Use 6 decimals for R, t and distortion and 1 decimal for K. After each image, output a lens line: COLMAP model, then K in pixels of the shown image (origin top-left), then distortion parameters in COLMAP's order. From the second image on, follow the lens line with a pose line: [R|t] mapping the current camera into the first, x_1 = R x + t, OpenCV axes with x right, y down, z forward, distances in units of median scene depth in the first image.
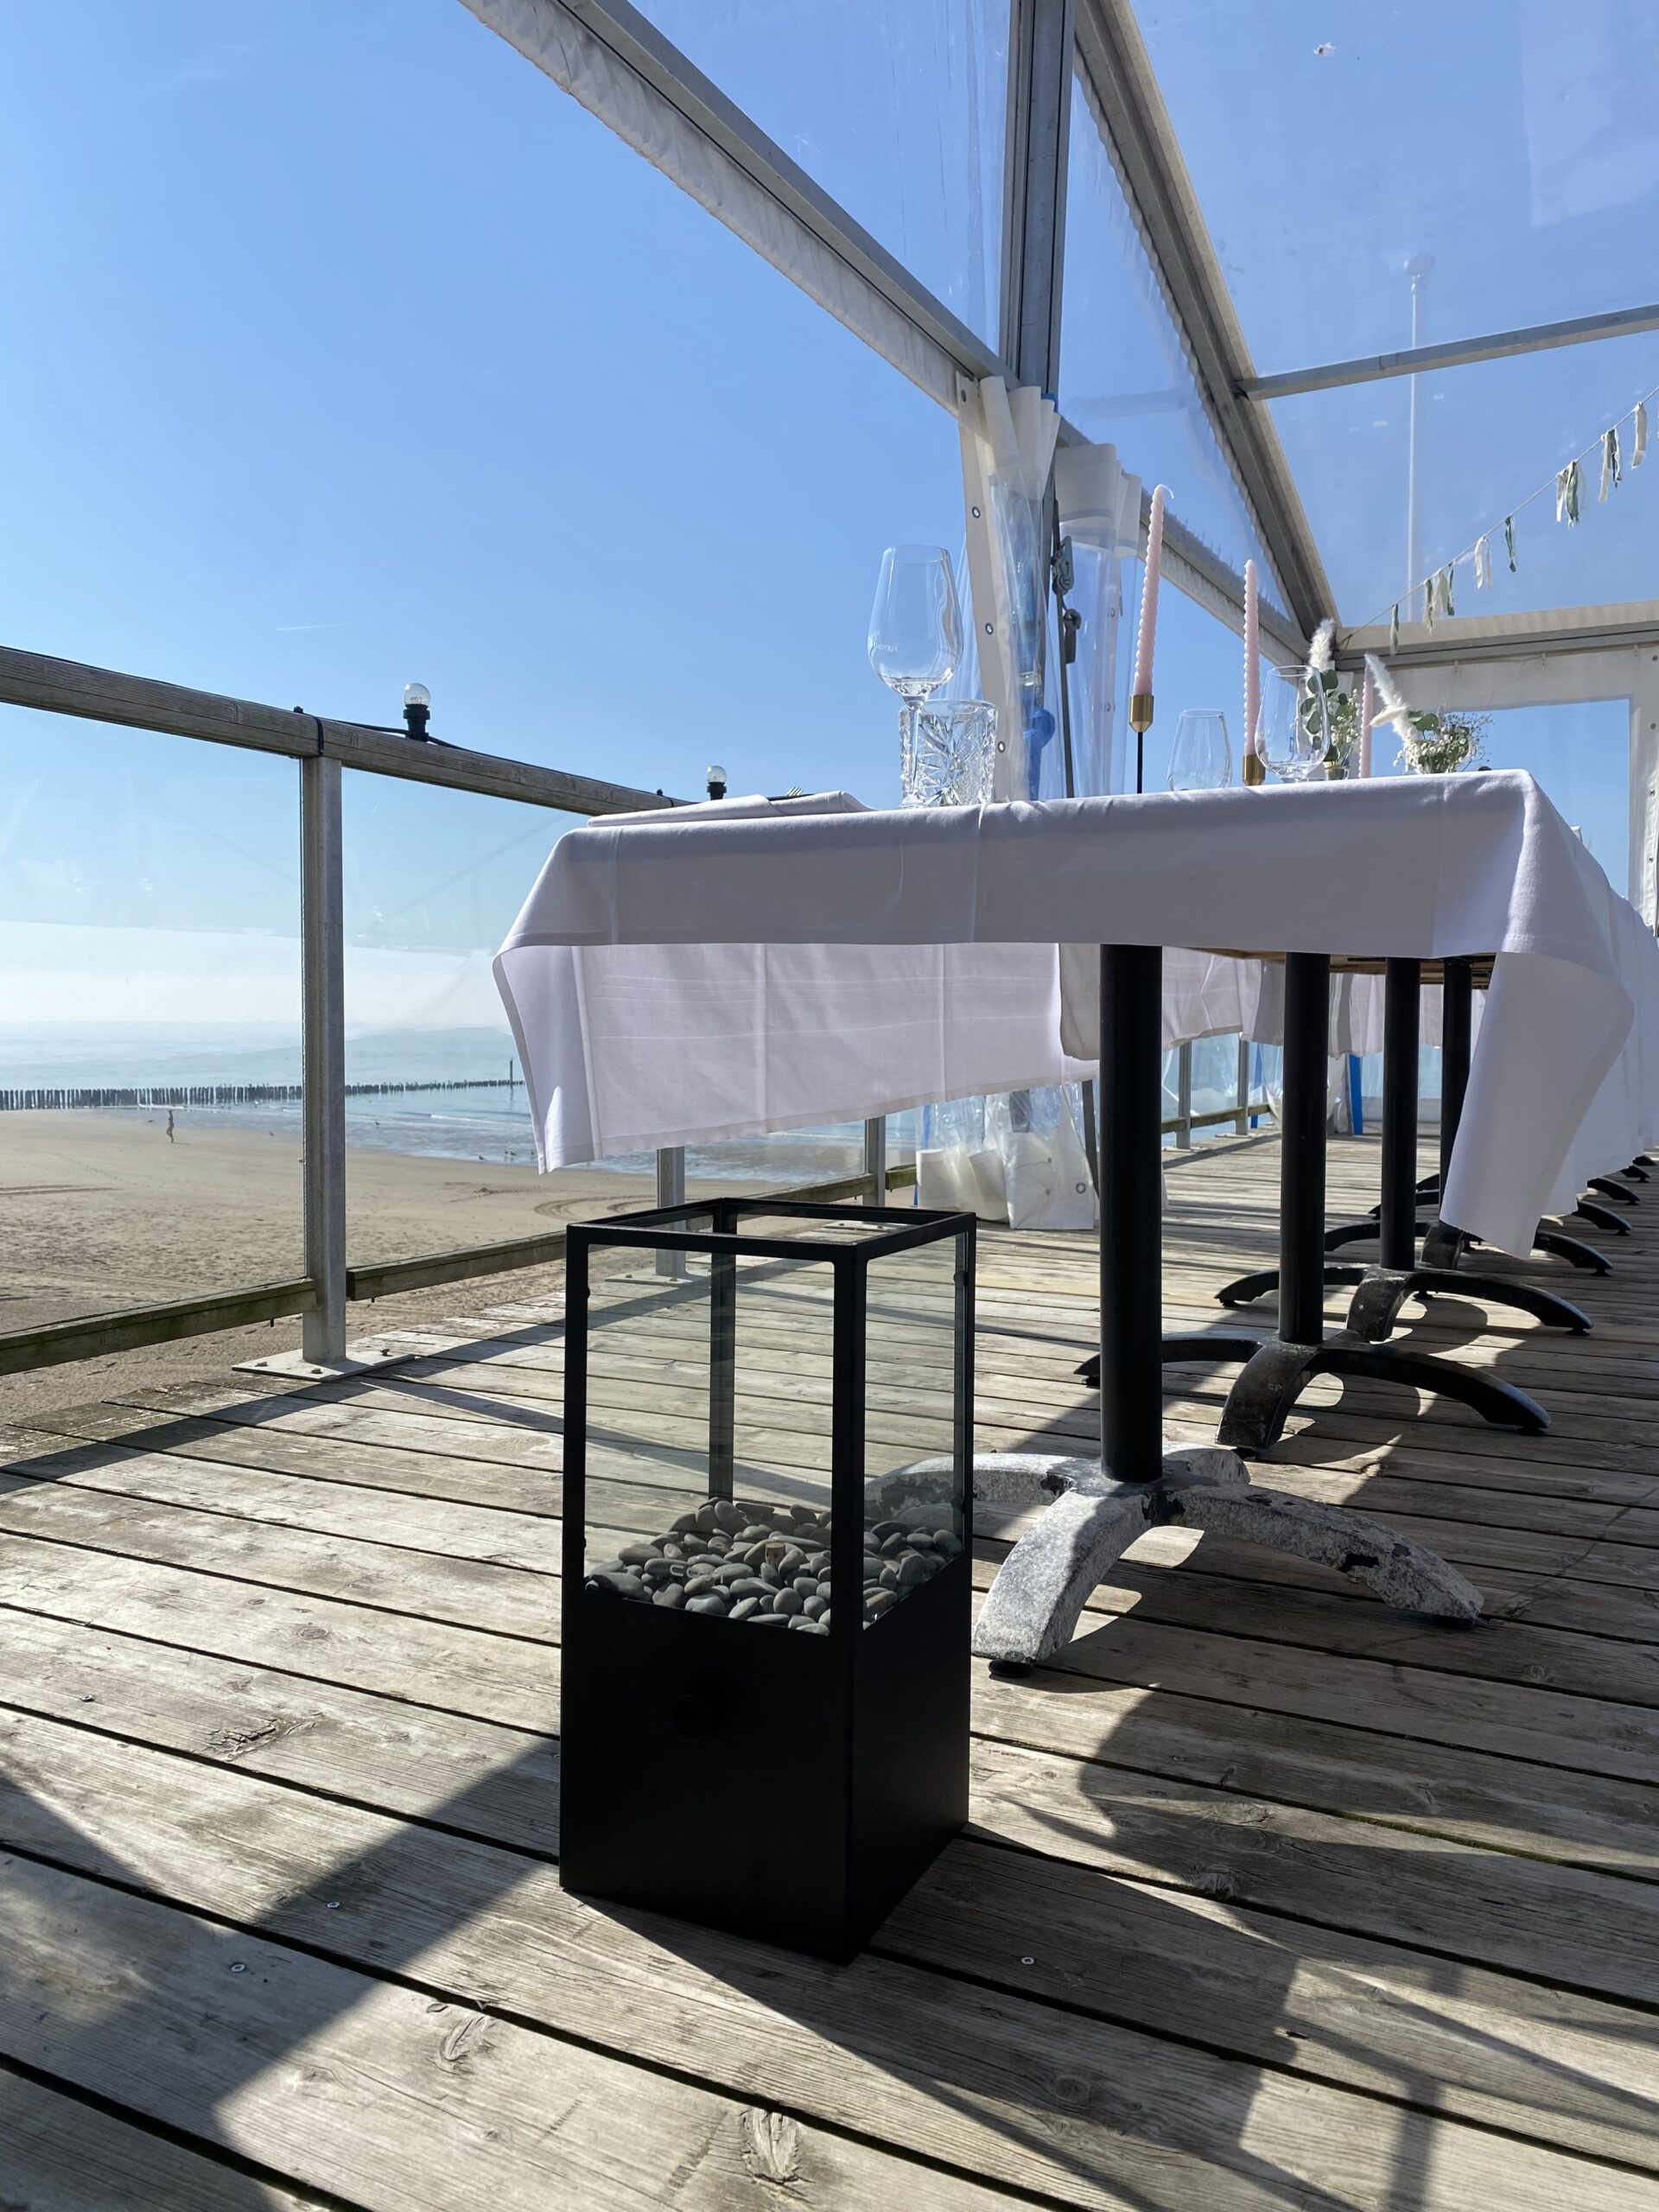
lens RADIAL K [[1700.9, 0, 834.8], [0, 1700.9, 1102.6], [0, 0, 1]] dist [0.033402, -0.035011]
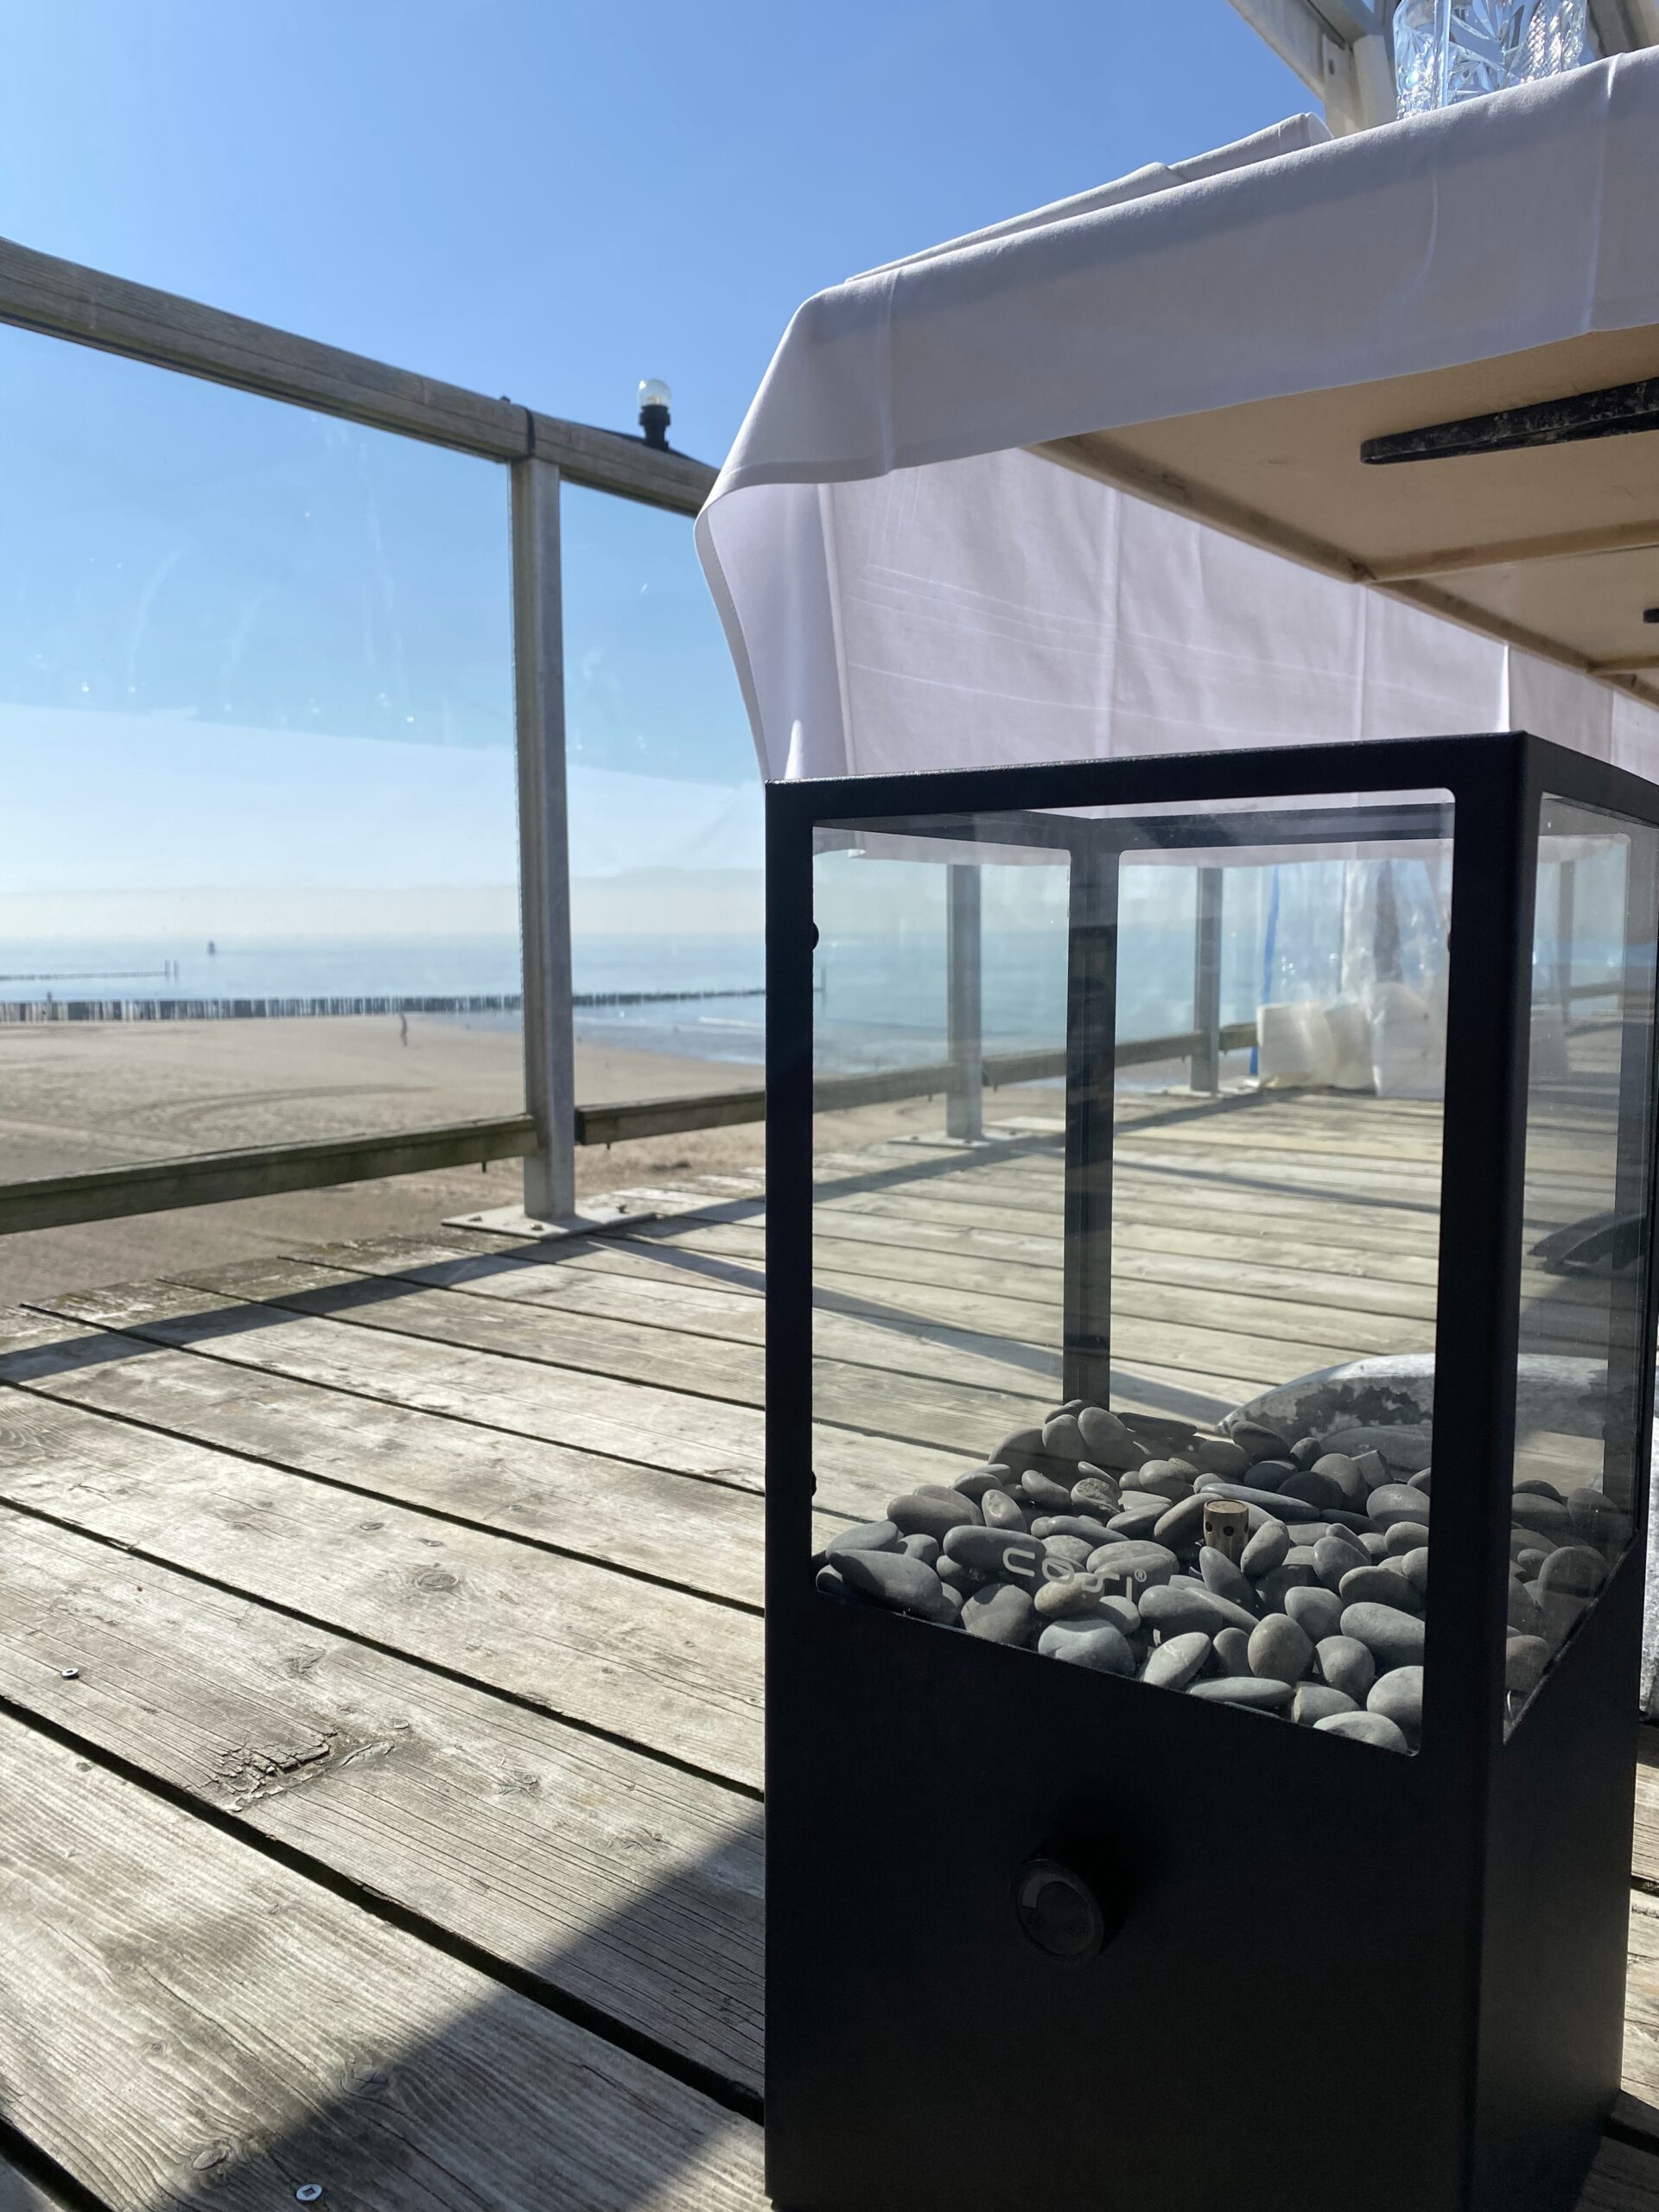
lens RADIAL K [[1700.9, 0, 822.9], [0, 1700.9, 1086.1], [0, 0, 1]] dist [0.033402, -0.035011]
pose [[0.984351, 0.005356, -0.176137, -0.039416], [0.002450, 0.999025, 0.044069, 0.081108], [0.176202, -0.043811, 0.983379, 0.343316]]
